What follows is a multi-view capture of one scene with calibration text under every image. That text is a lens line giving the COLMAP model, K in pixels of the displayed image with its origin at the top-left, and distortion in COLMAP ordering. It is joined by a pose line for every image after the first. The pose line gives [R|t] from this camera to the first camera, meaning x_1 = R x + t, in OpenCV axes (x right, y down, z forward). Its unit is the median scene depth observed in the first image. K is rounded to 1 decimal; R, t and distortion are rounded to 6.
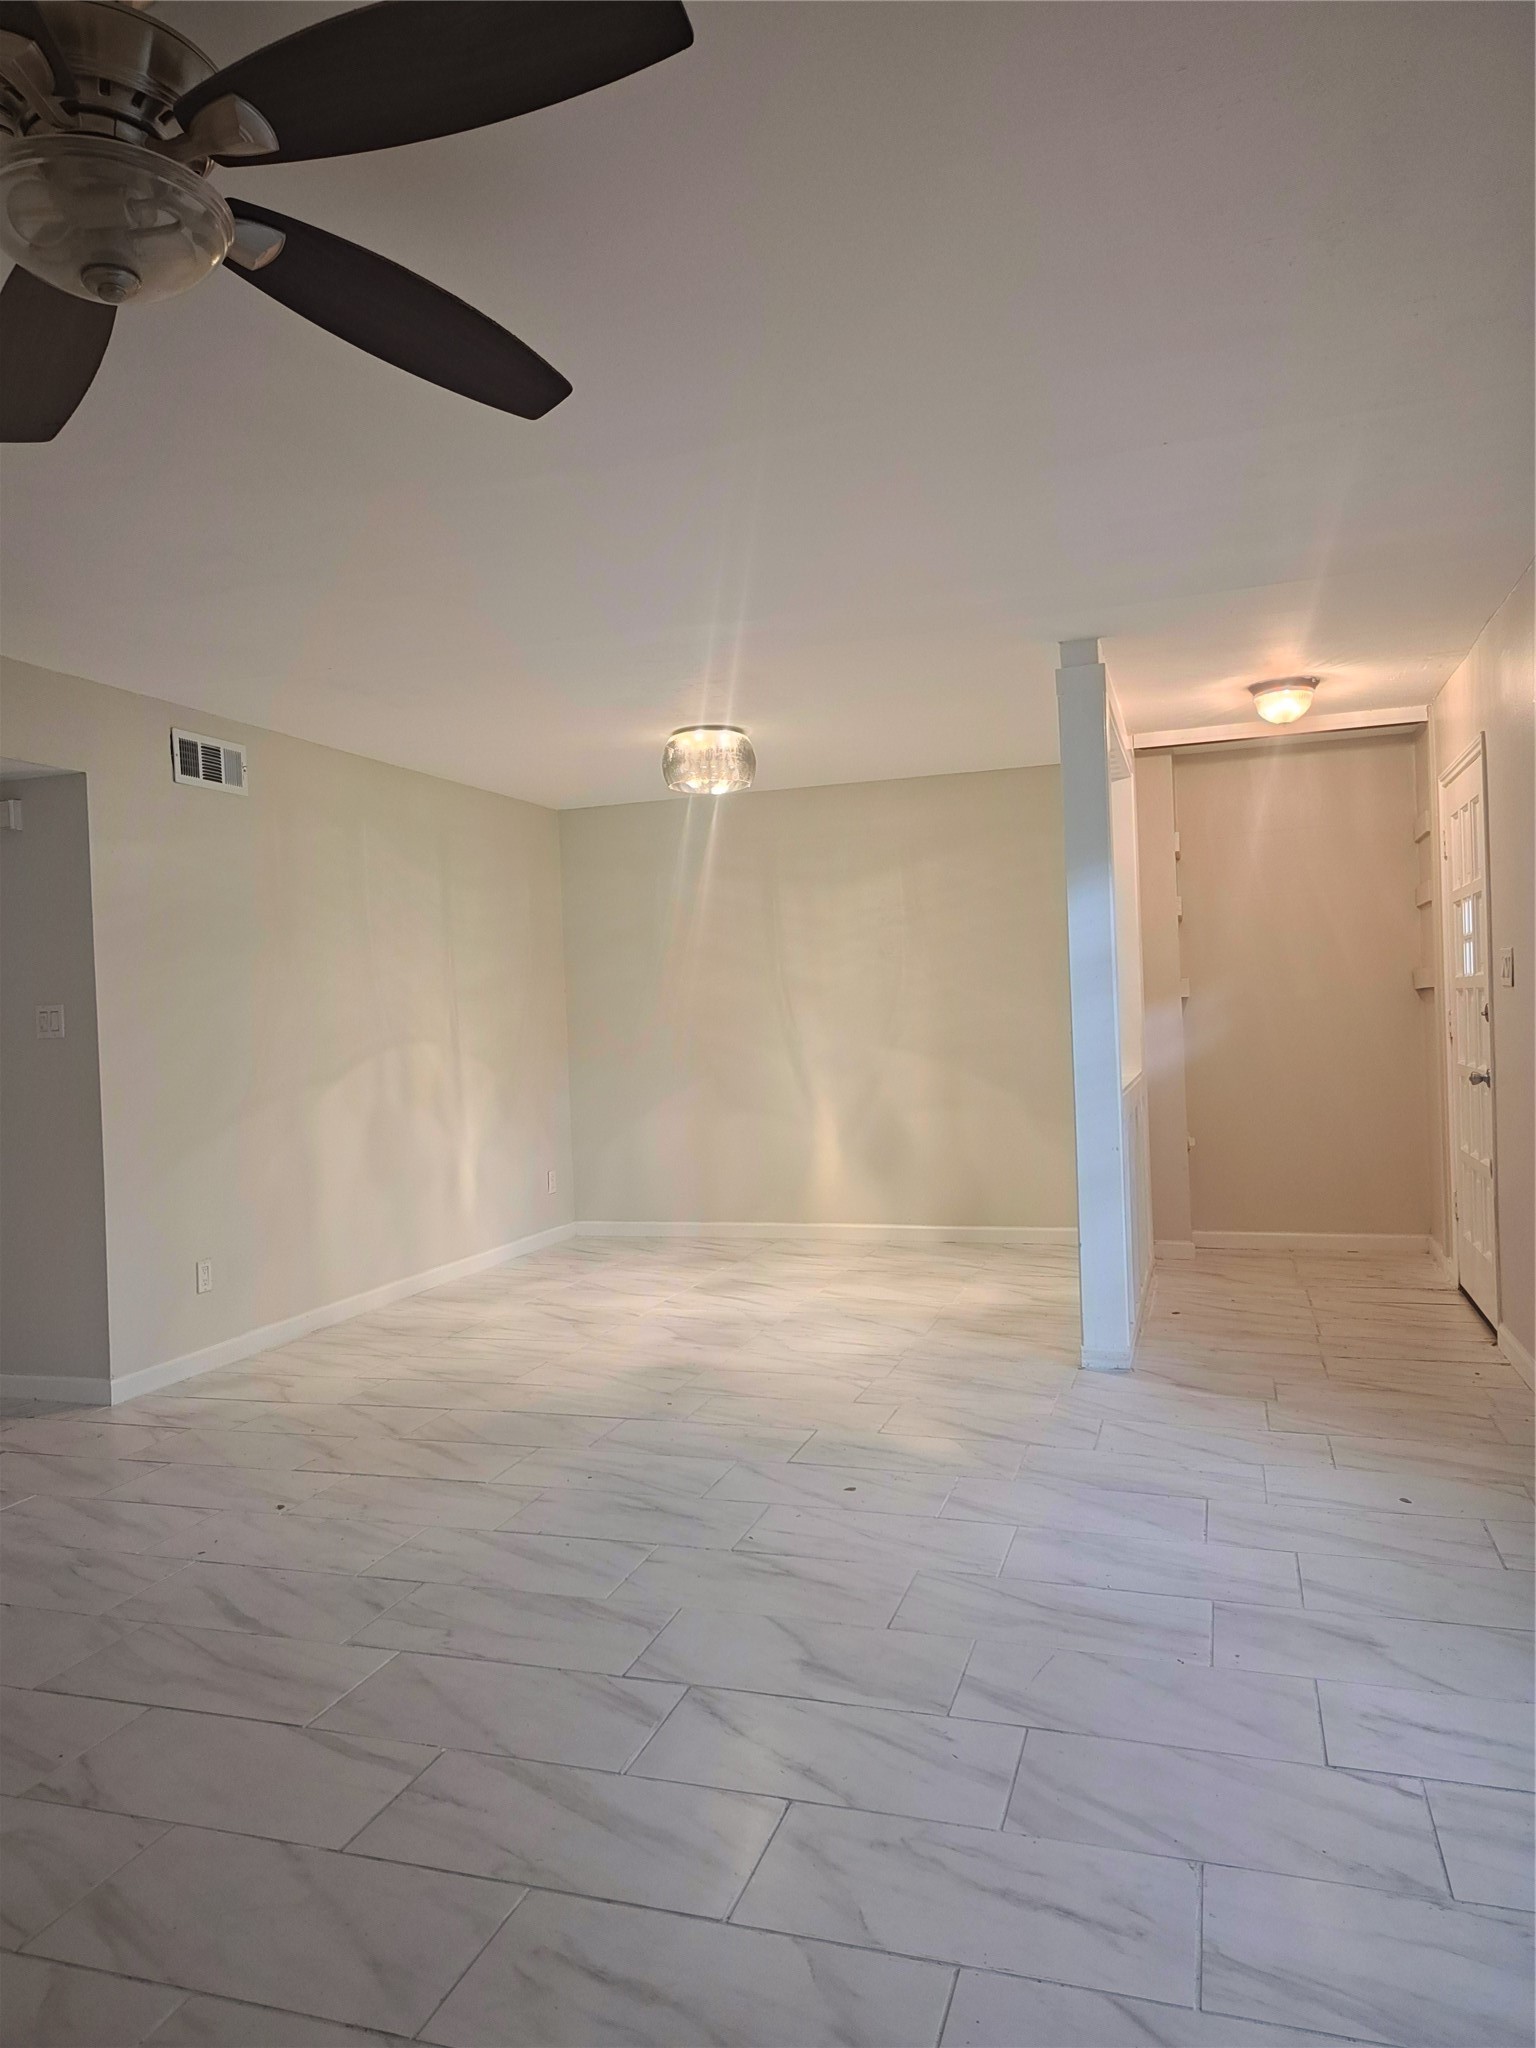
lens RADIAL K [[1393.5, 0, 763.8], [0, 1393.5, 1013.5], [0, 0, 1]] dist [0.061190, -0.083699]
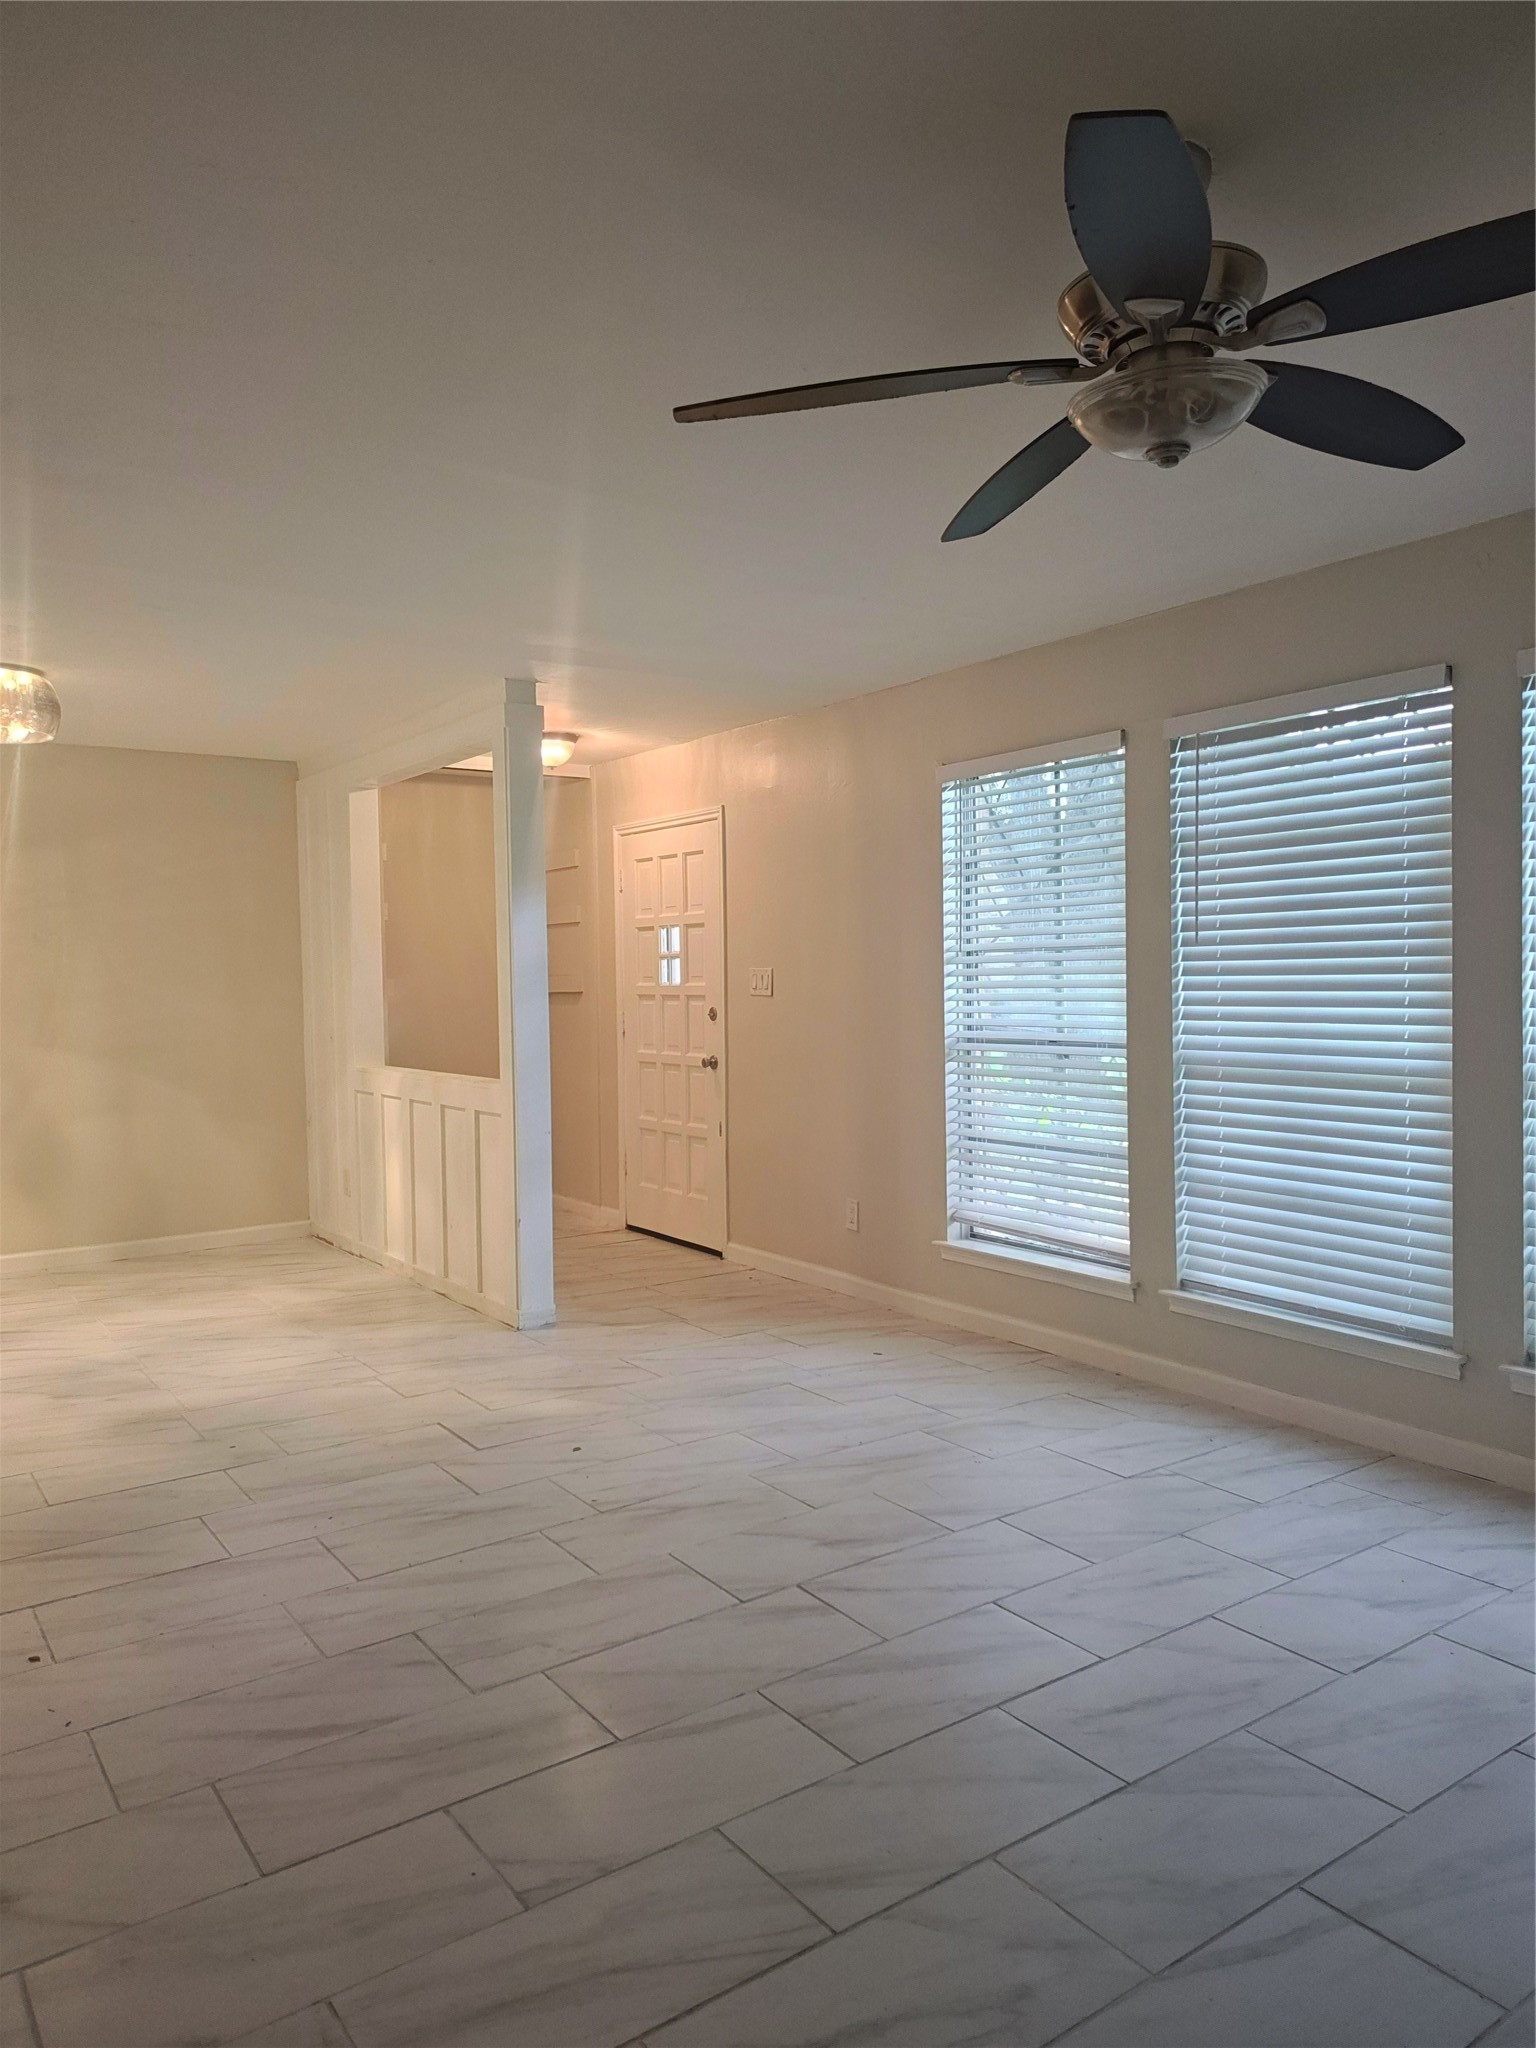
lens RADIAL K [[1393.5, 0, 763.8], [0, 1393.5, 1013.5], [0, 0, 1]] dist [0.061190, -0.083699]
pose [[0.597525, 0.000613, 0.801850, -0.617703], [-0.005403, 0.999980, 0.003262, -0.006675], [-0.801832, -0.006281, 0.597516, 0.189352]]
